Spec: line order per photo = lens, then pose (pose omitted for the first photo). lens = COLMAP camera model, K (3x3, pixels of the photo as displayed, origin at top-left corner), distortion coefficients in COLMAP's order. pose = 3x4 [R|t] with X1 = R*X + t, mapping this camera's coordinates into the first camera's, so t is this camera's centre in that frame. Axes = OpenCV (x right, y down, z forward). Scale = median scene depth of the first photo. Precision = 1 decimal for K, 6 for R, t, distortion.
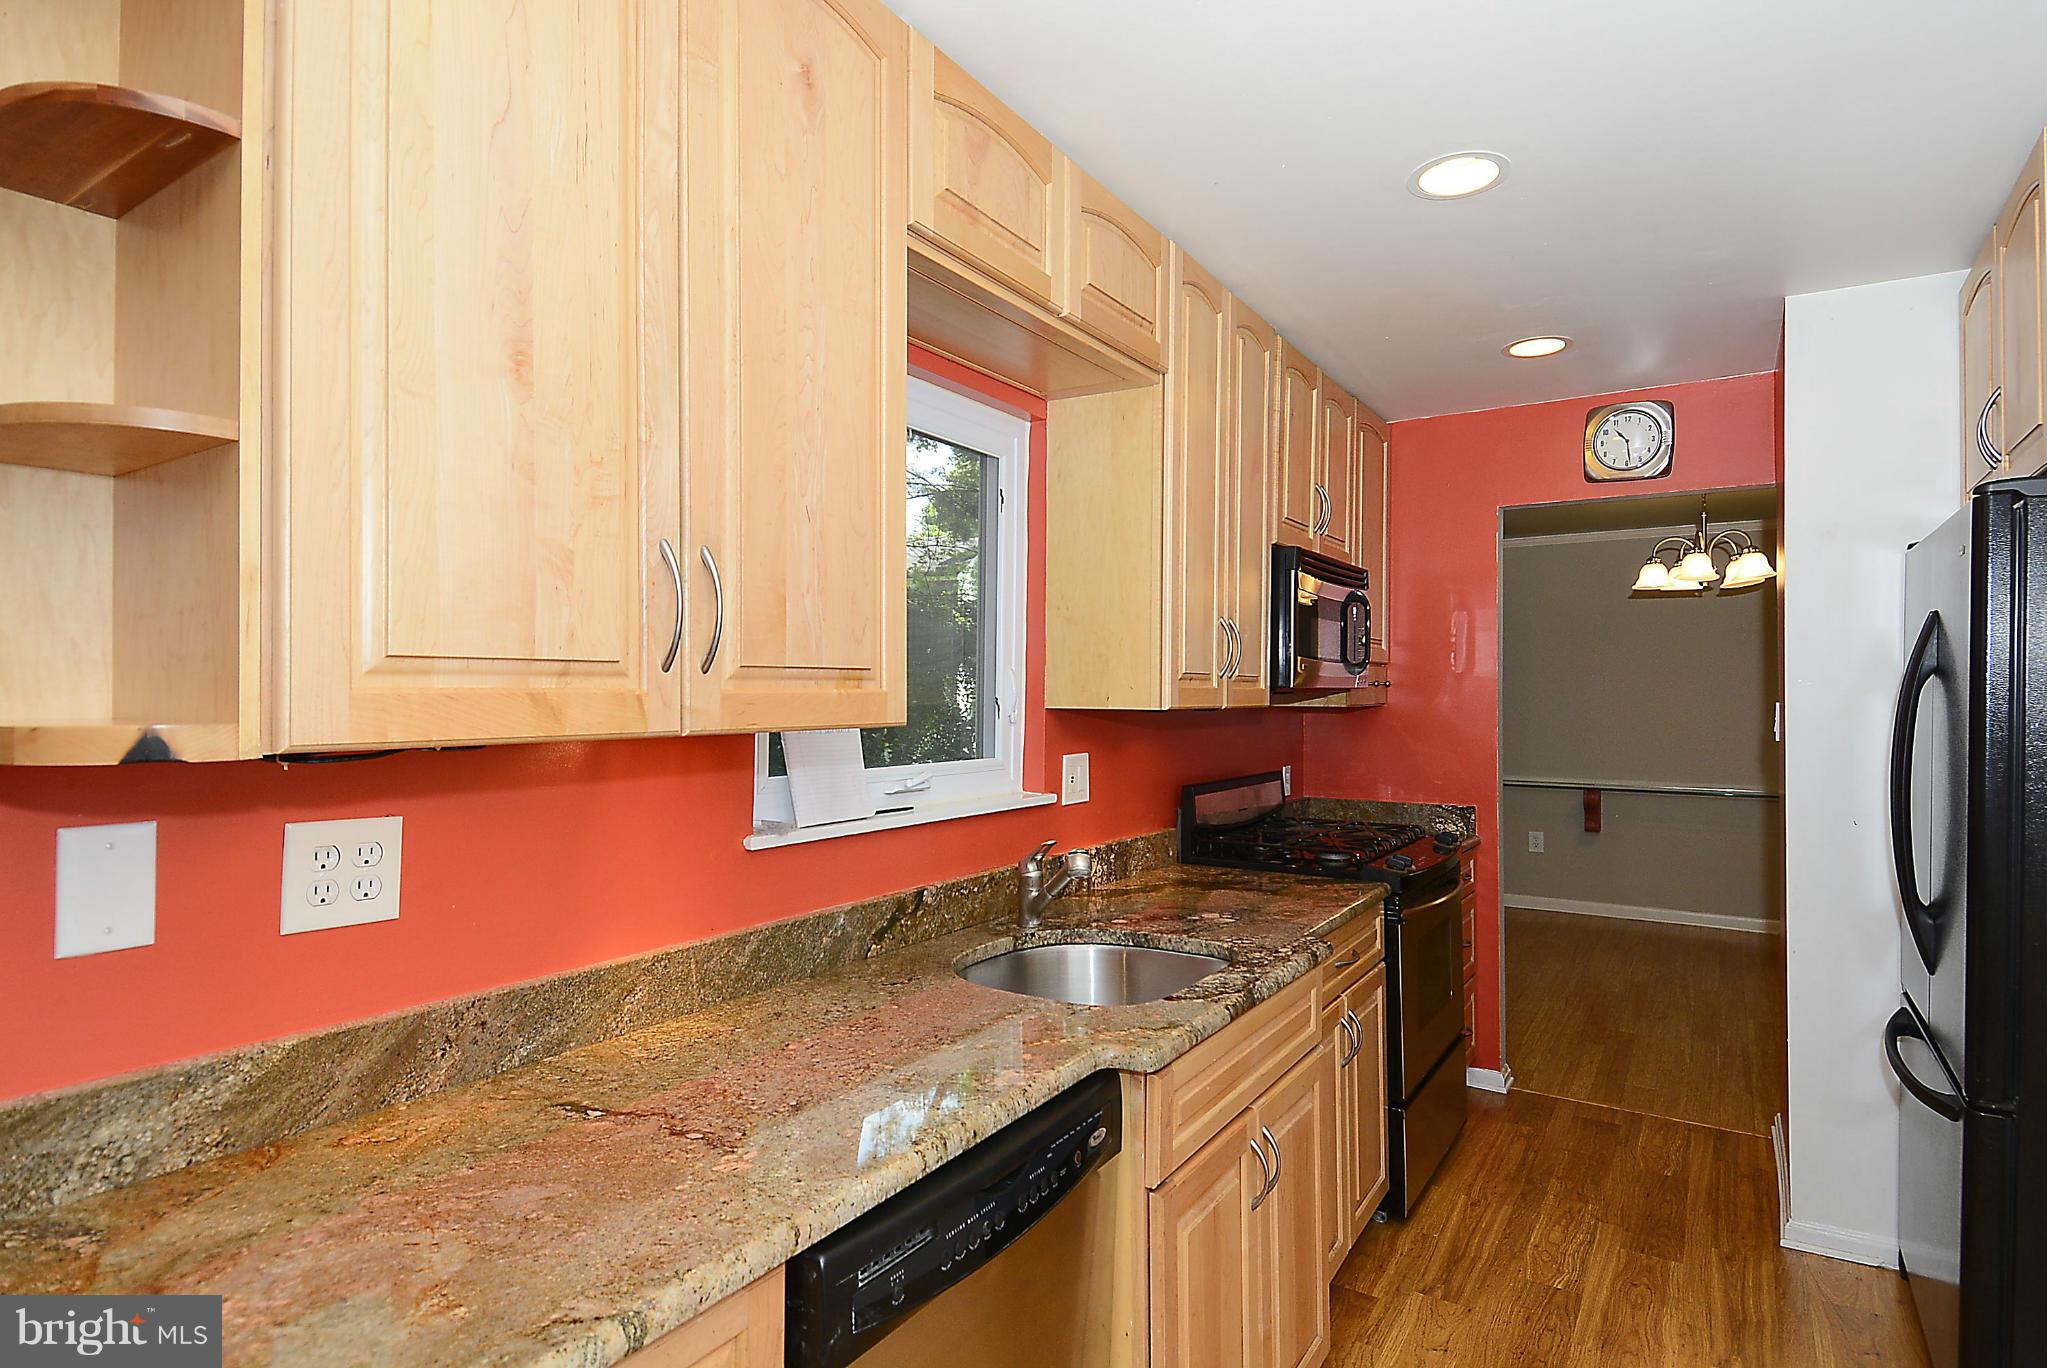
lens RADIAL K [[1090.7, 0, 1032.1], [0, 1090.7, 686.5], [0, 0, 1]] dist [0.001715, -0.010679]
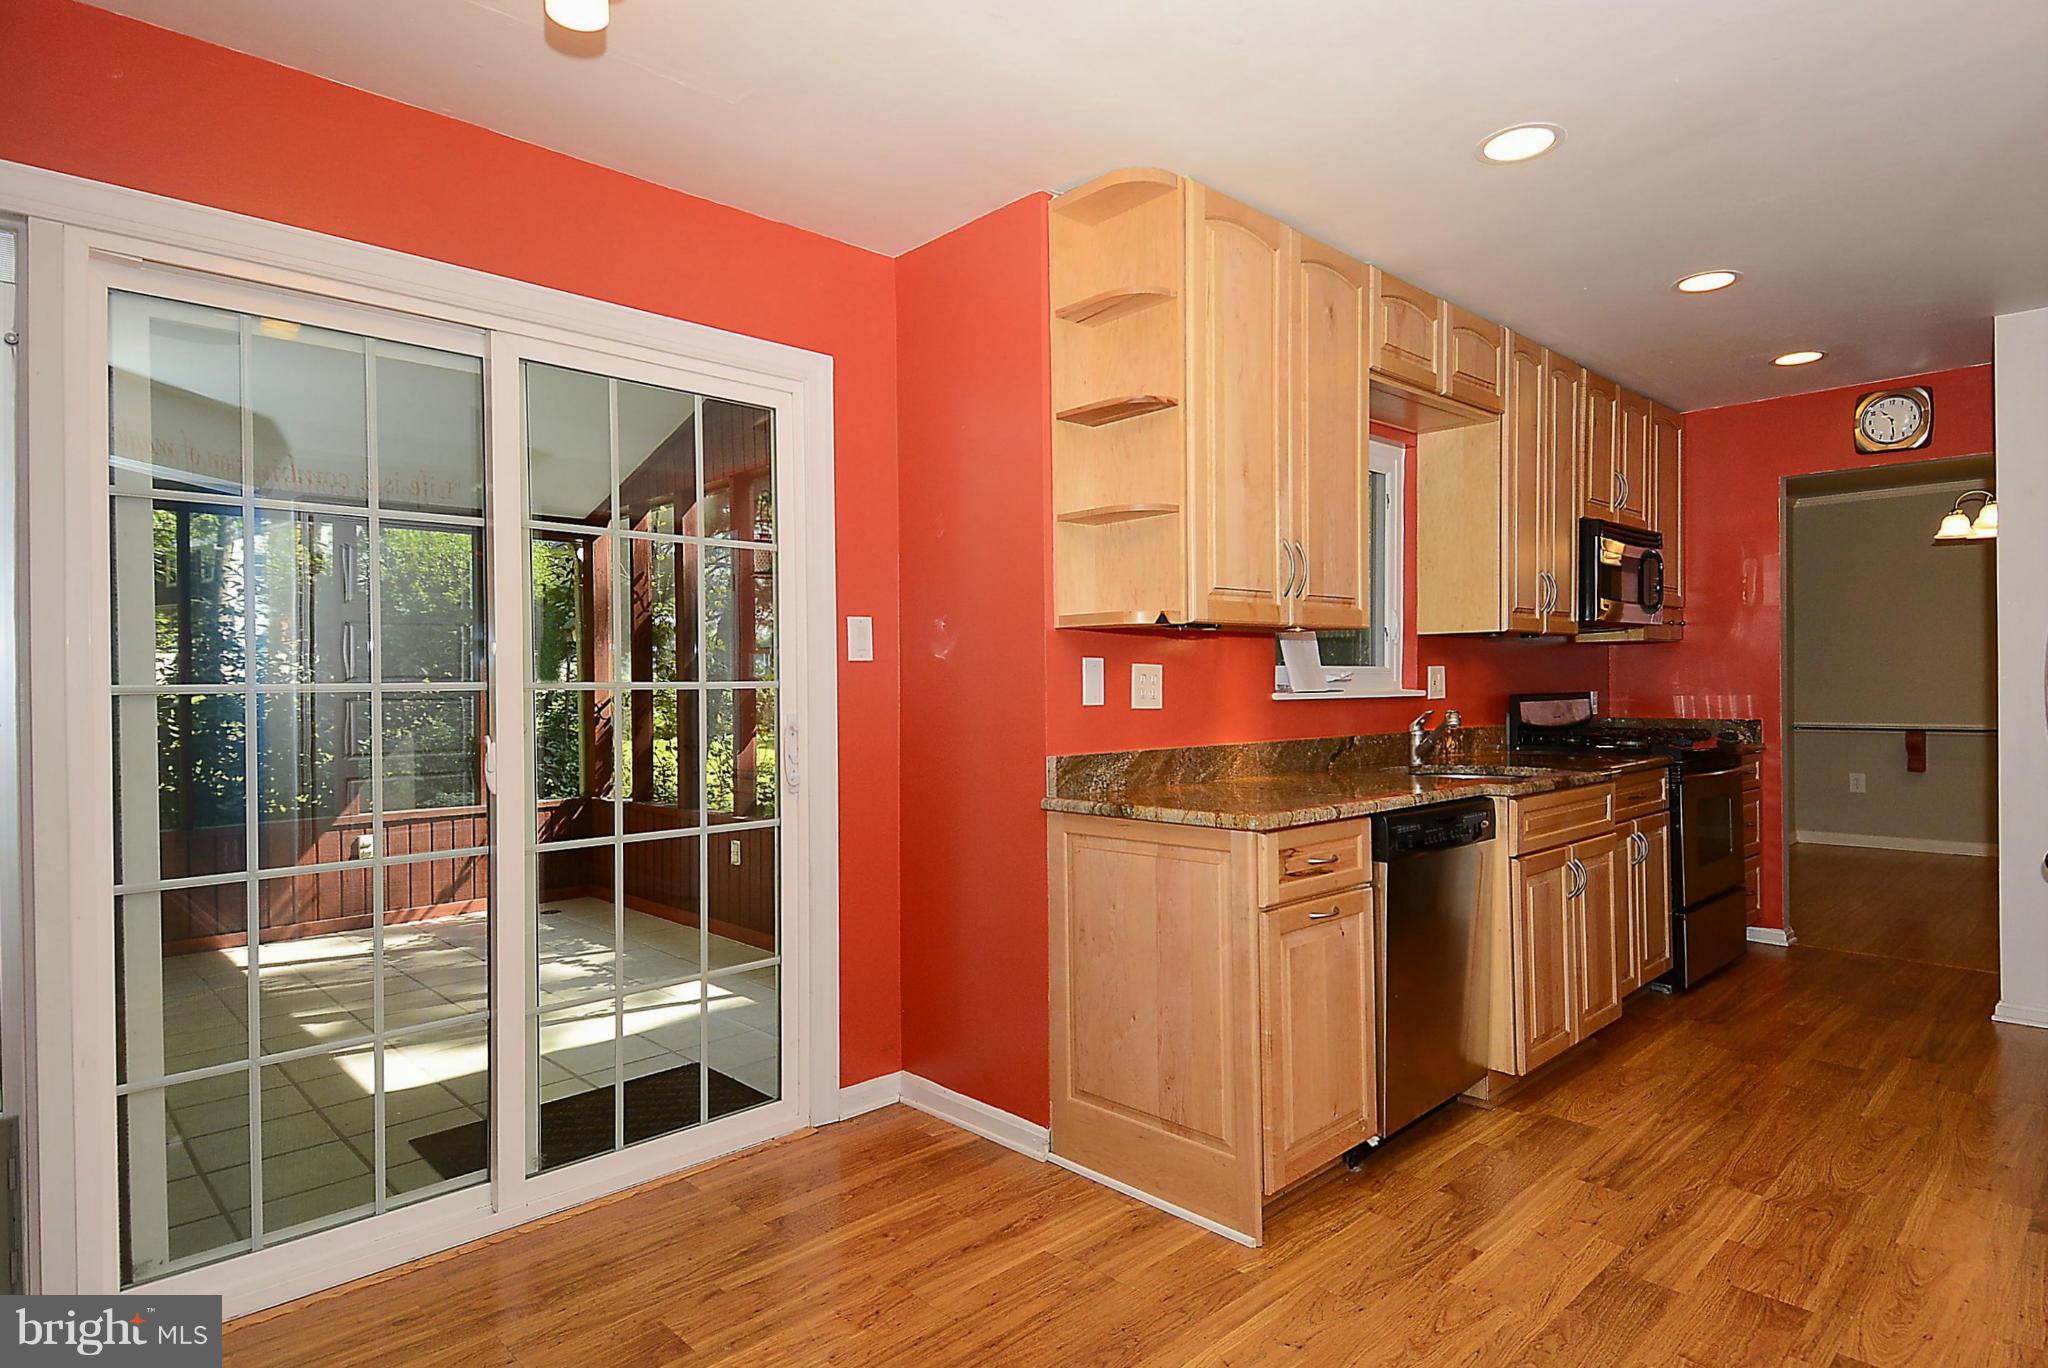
lens RADIAL K [[1091.3, 0, 1009.9], [0, 1091.3, 684.7], [0, 0, 1]] dist [0.001715, -0.010679]
pose [[0.964359, -0.009902, -0.264413, -0.128983], [0.014007, 0.999809, 0.013641, 0.058574], [0.264228, -0.016859, 0.964313, -0.602364]]
